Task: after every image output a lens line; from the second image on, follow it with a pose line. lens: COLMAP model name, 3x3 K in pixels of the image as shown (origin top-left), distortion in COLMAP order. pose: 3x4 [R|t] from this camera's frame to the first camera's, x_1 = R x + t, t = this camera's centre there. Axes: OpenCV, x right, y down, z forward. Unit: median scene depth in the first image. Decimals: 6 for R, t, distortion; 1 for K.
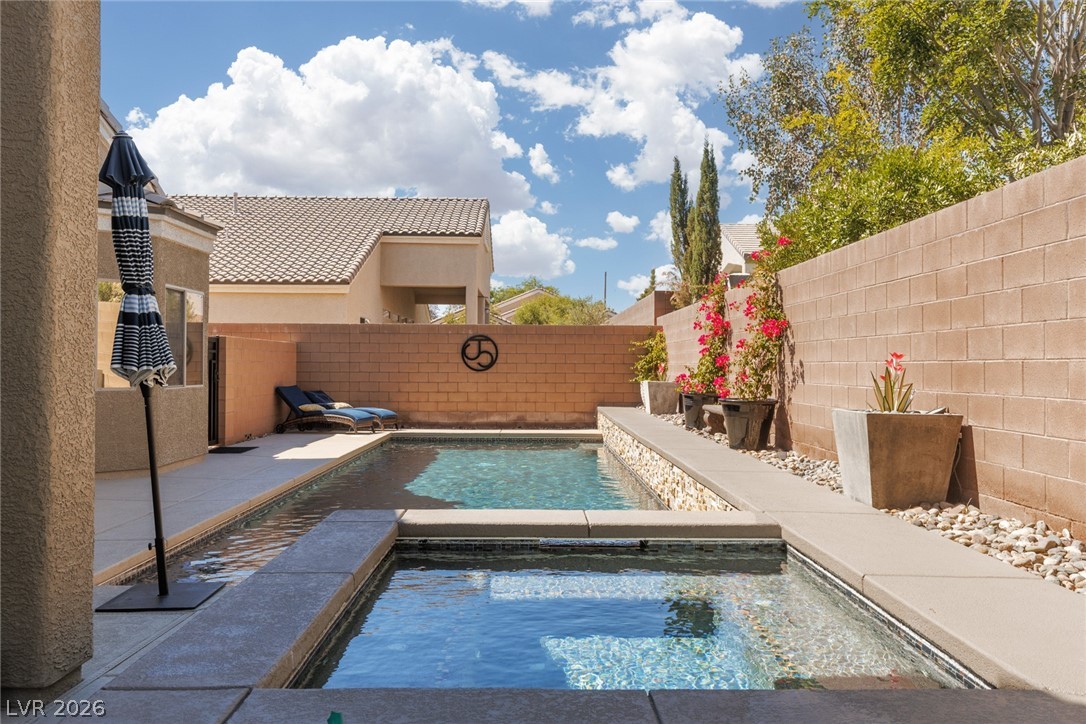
lens RADIAL K [[865.6, 0, 547.2], [0, 865.6, 363.0], [0, 0, 1]] dist [-0.000662, -0.003537]
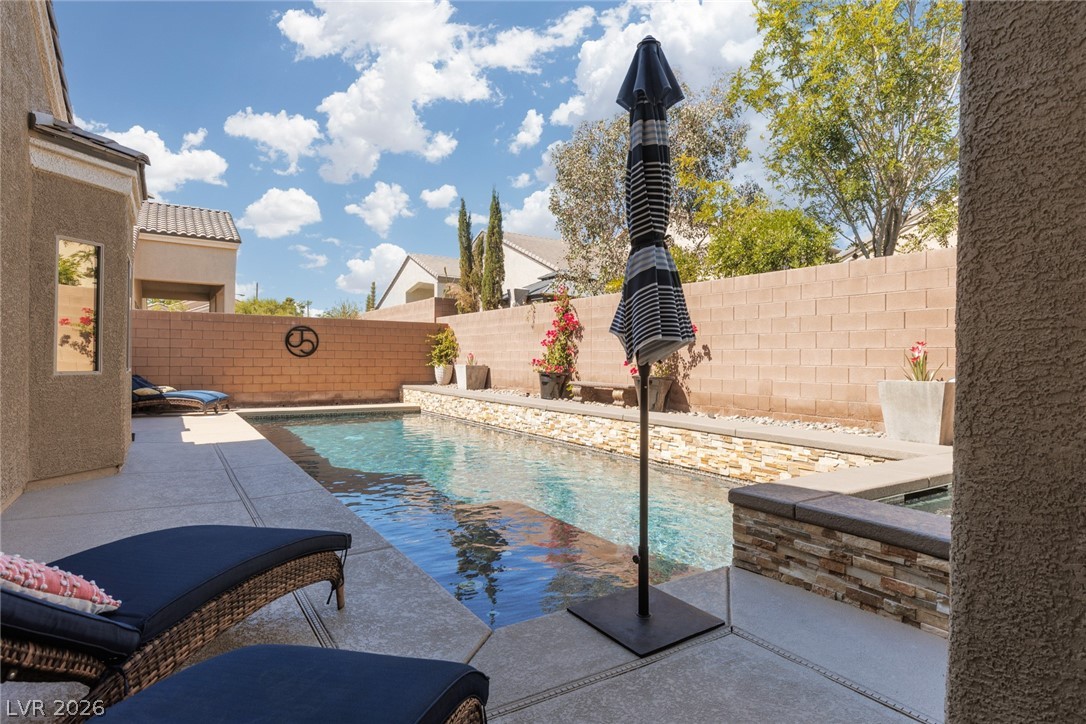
lens RADIAL K [[586.7, 0, 545.8], [0, 586.7, 361.9], [0, 0, 1]] dist [0.001192, 0.001063]
pose [[0.847957, 0.000538, 0.530065, -0.228538], [-0.007182, 0.999919, 0.010474, 0.005741], [-0.530016, -0.012688, 0.847893, 0.160131]]
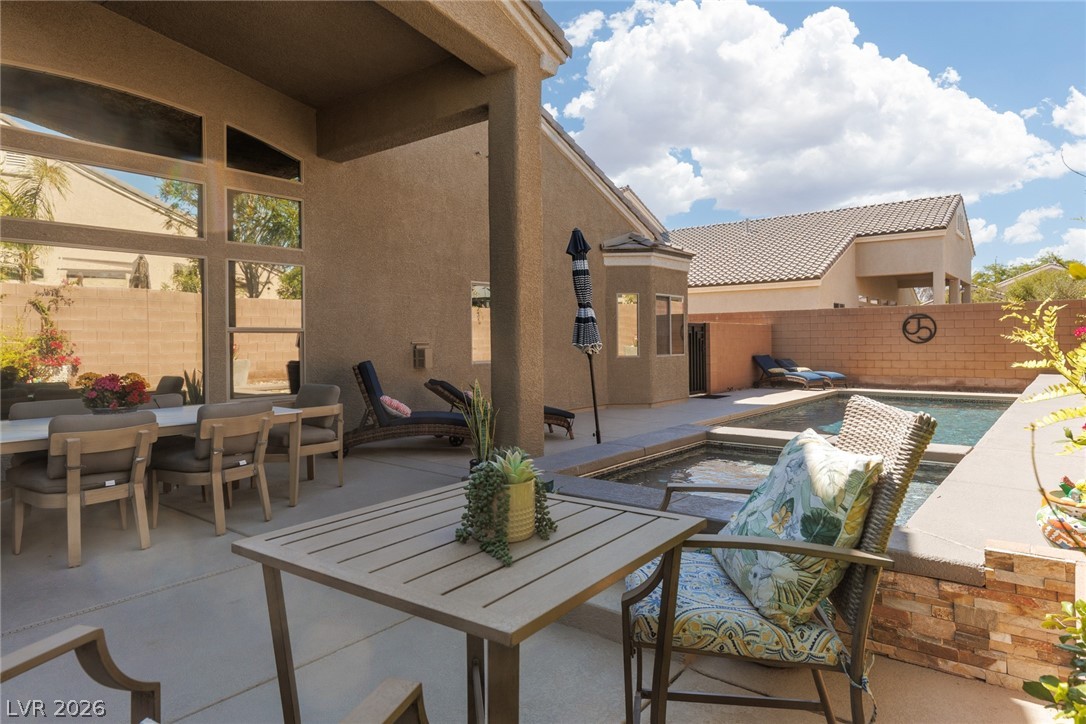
lens RADIAL K [[658.0, 0, 540.6], [0, 658.0, 337.2], [0, 0, 1]] dist [-0.000009, 0.000269]
pose [[0.764821, -0.017600, -0.644002, 0.117283], [0.016044, 0.999837, -0.008270, -0.000177], [0.644043, -0.004008, 0.764979, -0.063333]]
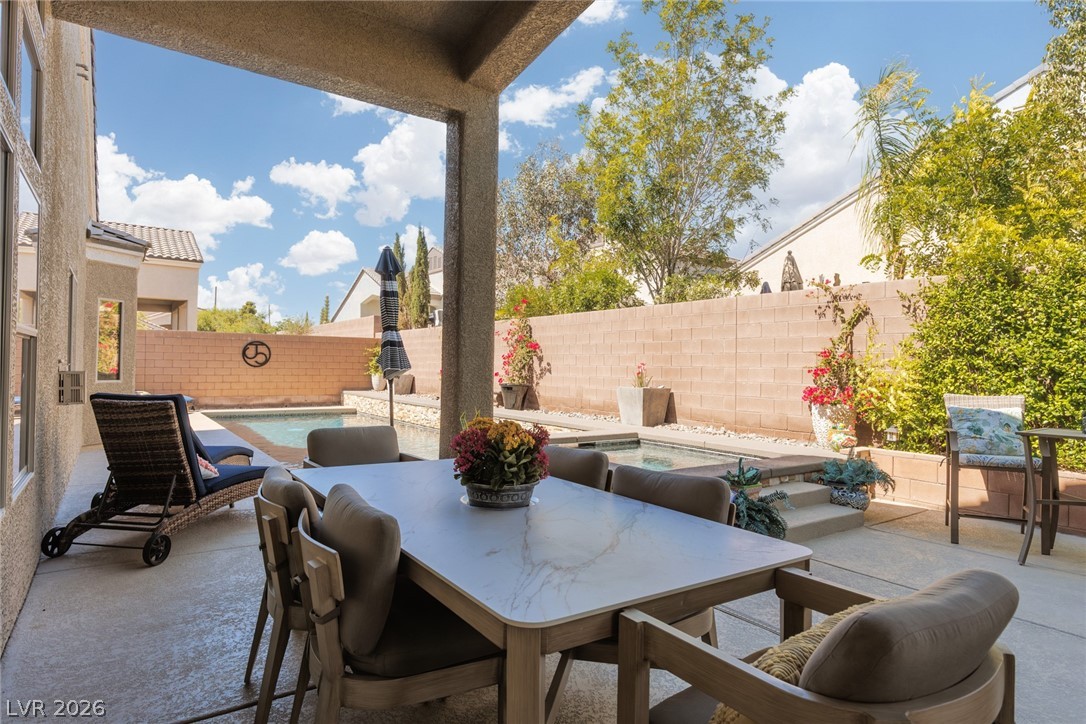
lens RADIAL K [[611.9, 0, 548.9], [0, 611.9, 362.5], [0, 0, 1]] dist [0.000118, 0.001022]
pose [[0.824450, 0.008683, 0.565868, -0.258965], [-0.010988, 0.999939, 0.000665, -0.003848], [-0.565828, -0.006766, 0.824496, -0.086177]]
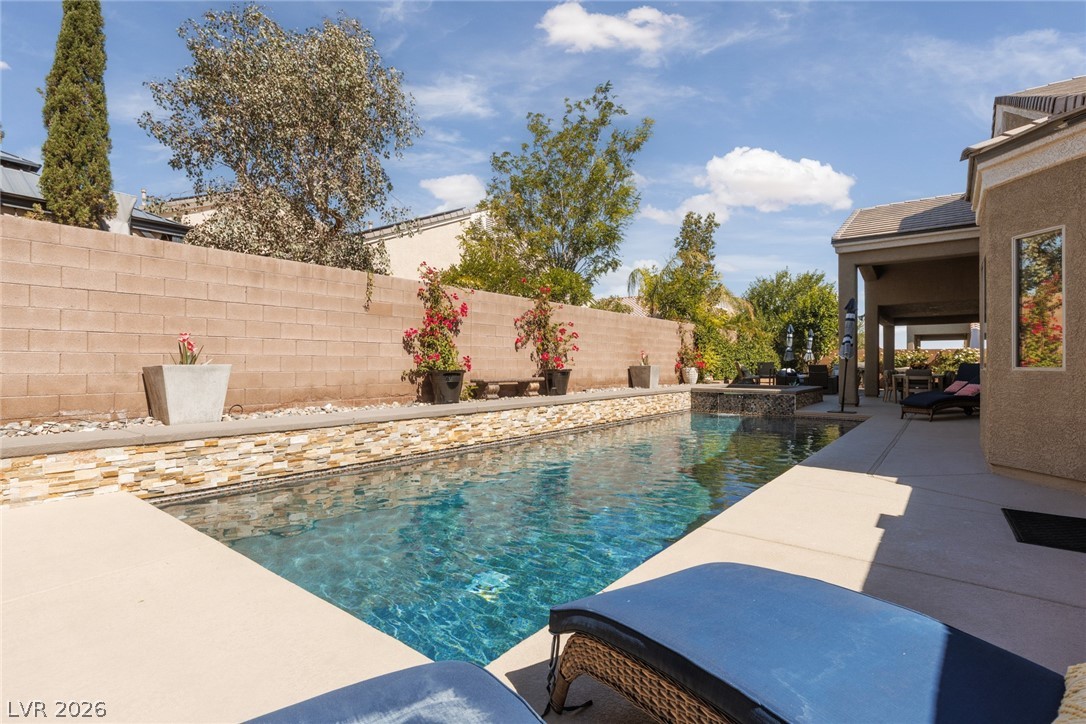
lens RADIAL K [[519.5, 0, 543.0], [0, 519.5, 362.0], [0, 0, 1]] dist [-0.002398, -0.000581]
pose [[-0.771536, -0.004761, 0.636168, -0.248688], [-0.007489, 0.999971, -0.001598, 0.015817], [-0.636141, -0.005997, -0.771549, 1.034900]]
